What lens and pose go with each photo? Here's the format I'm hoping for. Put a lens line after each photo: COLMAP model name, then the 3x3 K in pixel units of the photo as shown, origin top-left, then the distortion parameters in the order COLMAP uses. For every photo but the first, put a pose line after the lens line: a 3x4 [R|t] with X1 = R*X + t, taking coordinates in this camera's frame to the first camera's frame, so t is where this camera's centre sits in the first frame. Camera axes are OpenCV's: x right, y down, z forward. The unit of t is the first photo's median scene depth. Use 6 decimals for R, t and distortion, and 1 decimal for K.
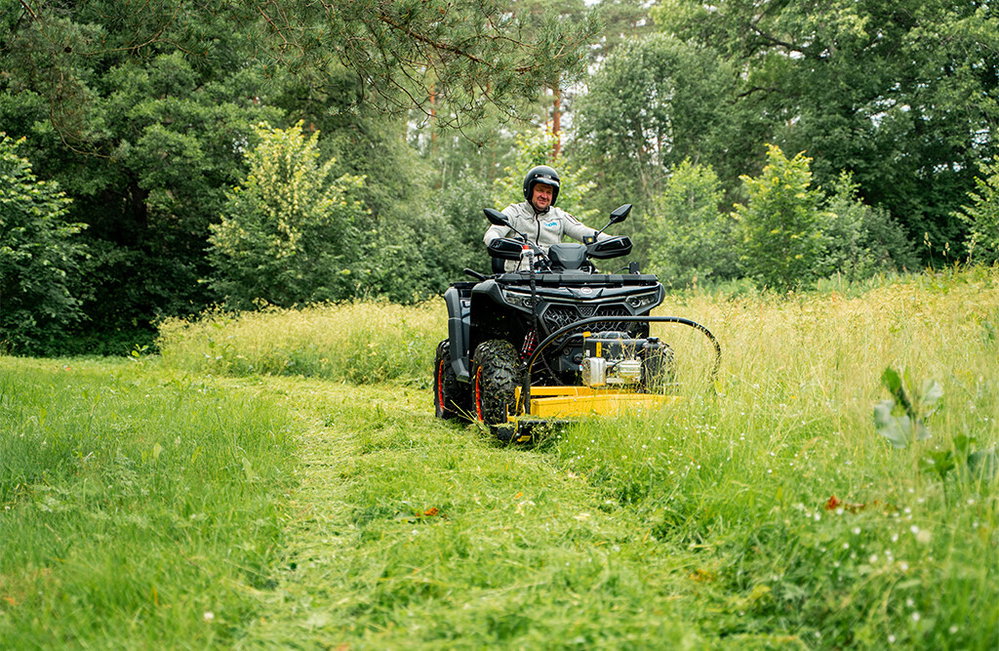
lens RADIAL K [[1530.4, 0, 499.5], [0, 1530.4, 325.5], [0, 0, 1]] dist [0.012822, 0.021541]
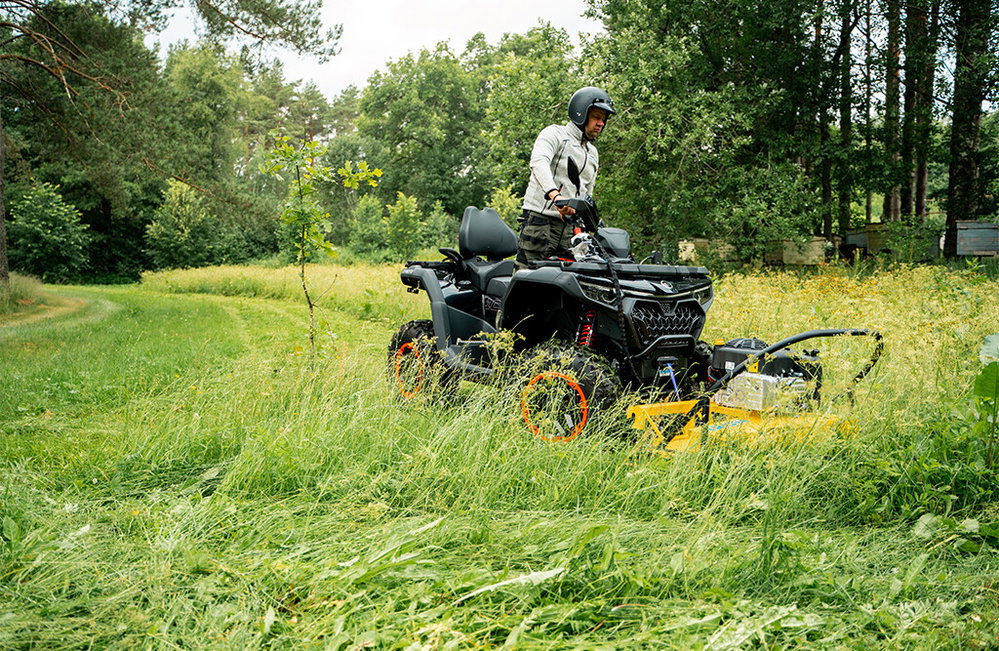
lens RADIAL K [[813.0, 0, 499.5], [0, 813.0, 325.5], [0, 0, 1]] dist [-0.126404, 0.112078]
pose [[0.966501, -0.014650, 0.256244, 0.006824], [-0.004733, 0.997183, 0.074863, -0.009105], [-0.256618, -0.073568, 0.963709, -0.243328]]
